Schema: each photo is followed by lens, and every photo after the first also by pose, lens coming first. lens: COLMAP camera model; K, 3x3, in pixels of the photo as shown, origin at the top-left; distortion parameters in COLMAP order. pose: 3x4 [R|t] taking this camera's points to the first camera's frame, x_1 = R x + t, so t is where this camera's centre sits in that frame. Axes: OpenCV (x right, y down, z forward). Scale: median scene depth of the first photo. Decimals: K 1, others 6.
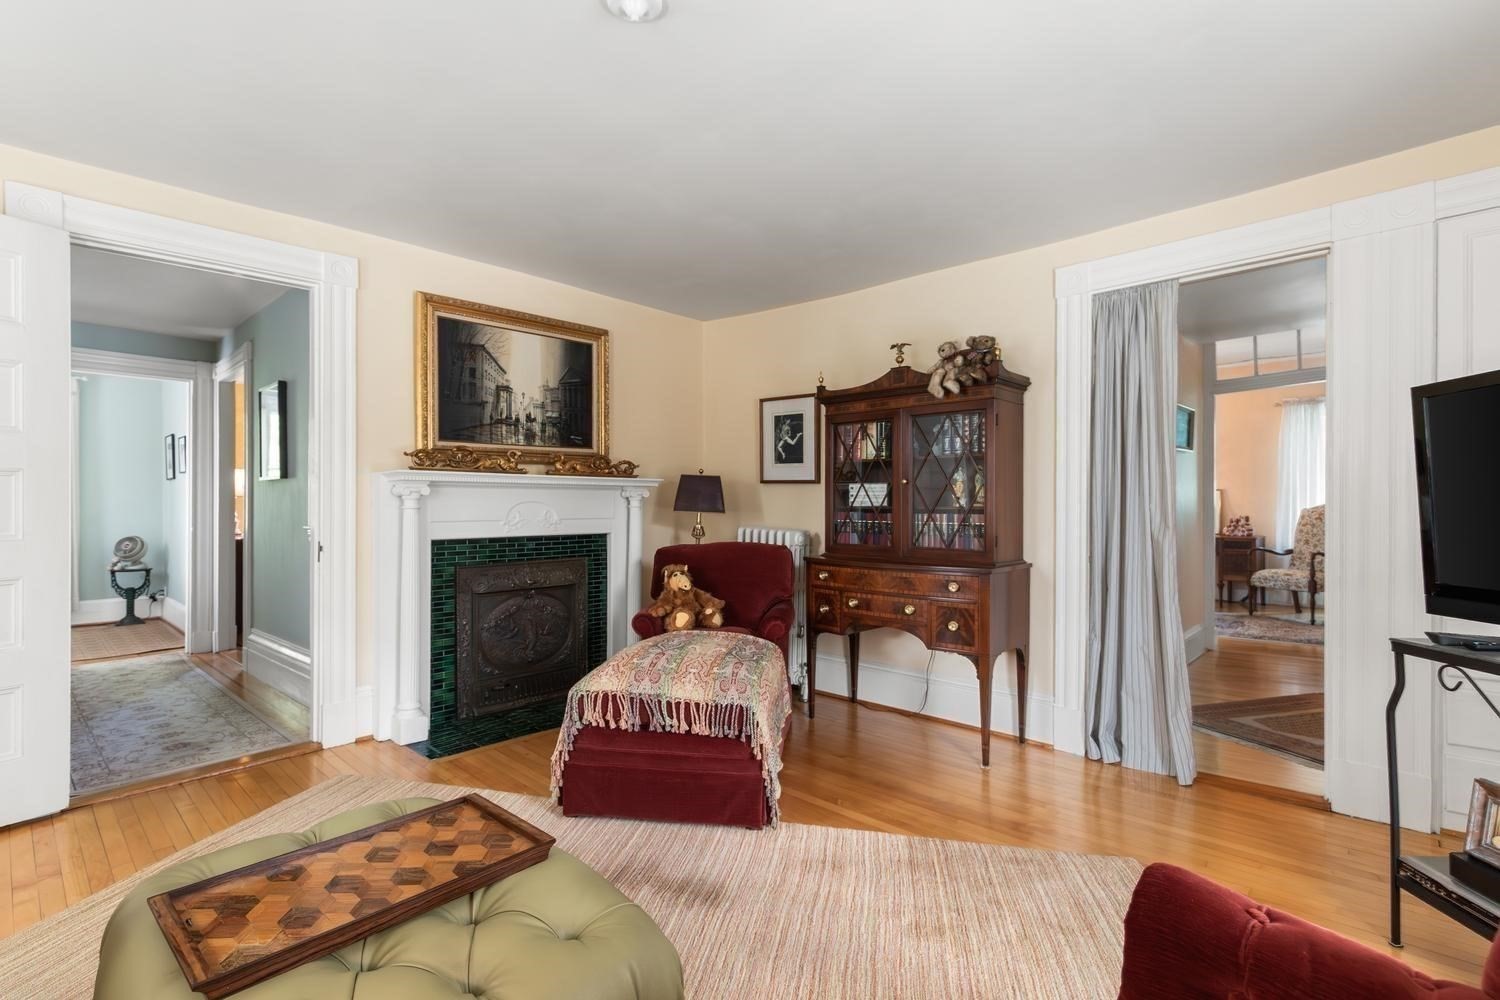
lens RADIAL K [[677.7, 0, 747.1], [0, 677.7, 503.5], [0, 0, 1]] dist [-0.000419, -0.000070]
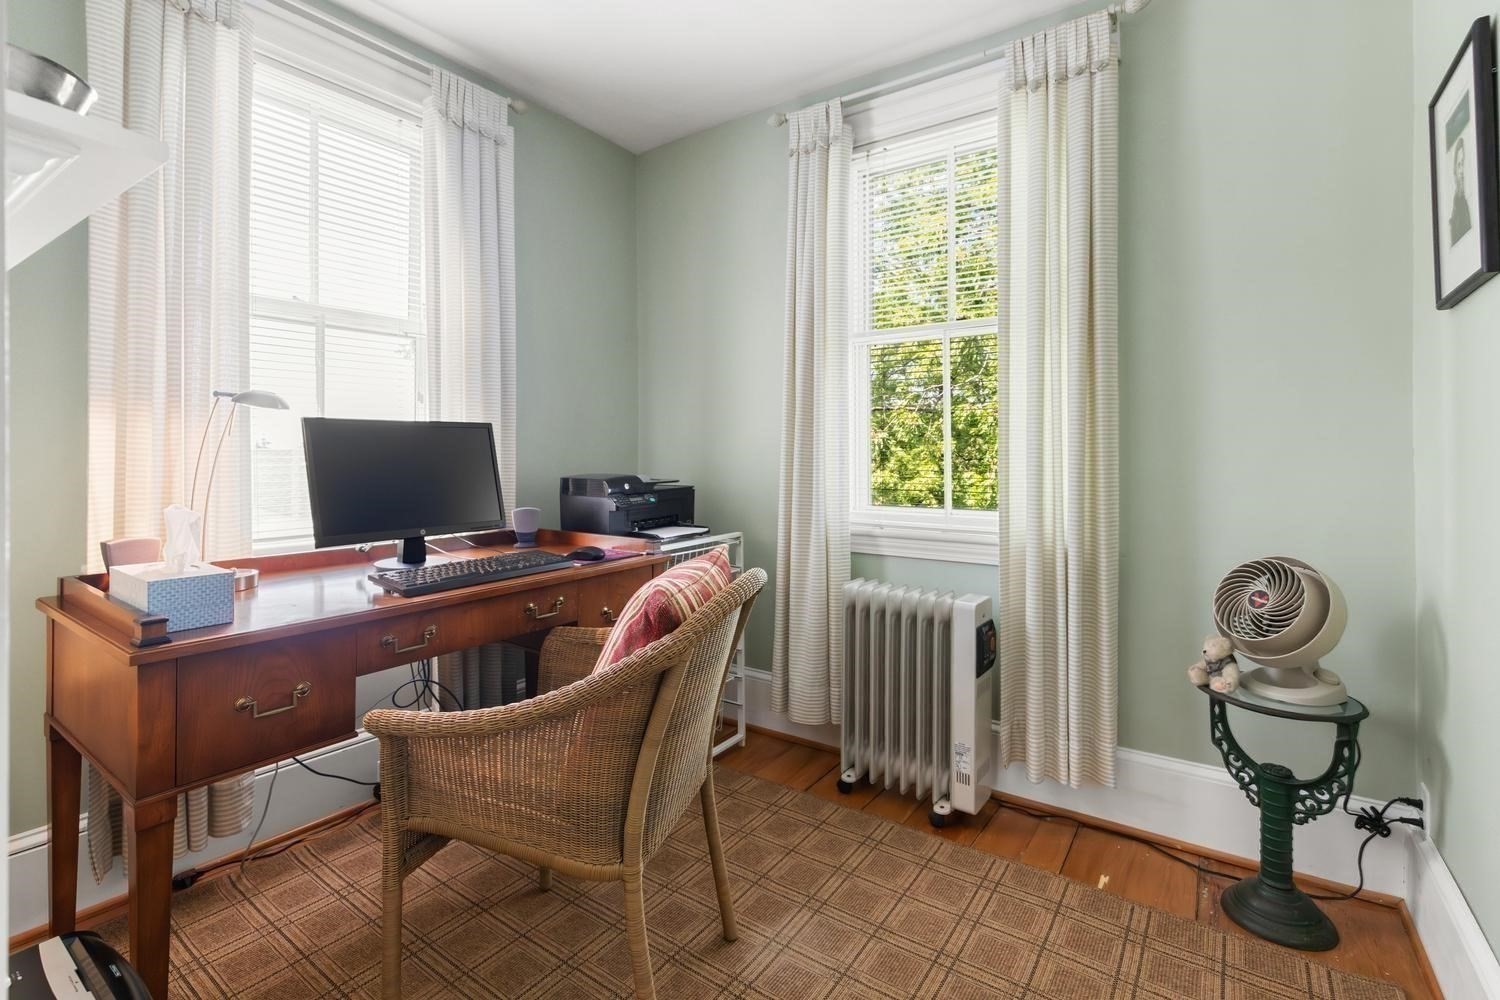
lens RADIAL K [[677.7, 0, 732.5], [0, 677.7, 447.1], [0, 0, 1]] dist [-0.000419, -0.000070]
pose [[0.090598, 0.002858, -0.995883, -0.681201], [-0.001887, 0.999995, 0.002698, 0.008068], [0.995886, 0.001634, 0.090603, 0.777711]]
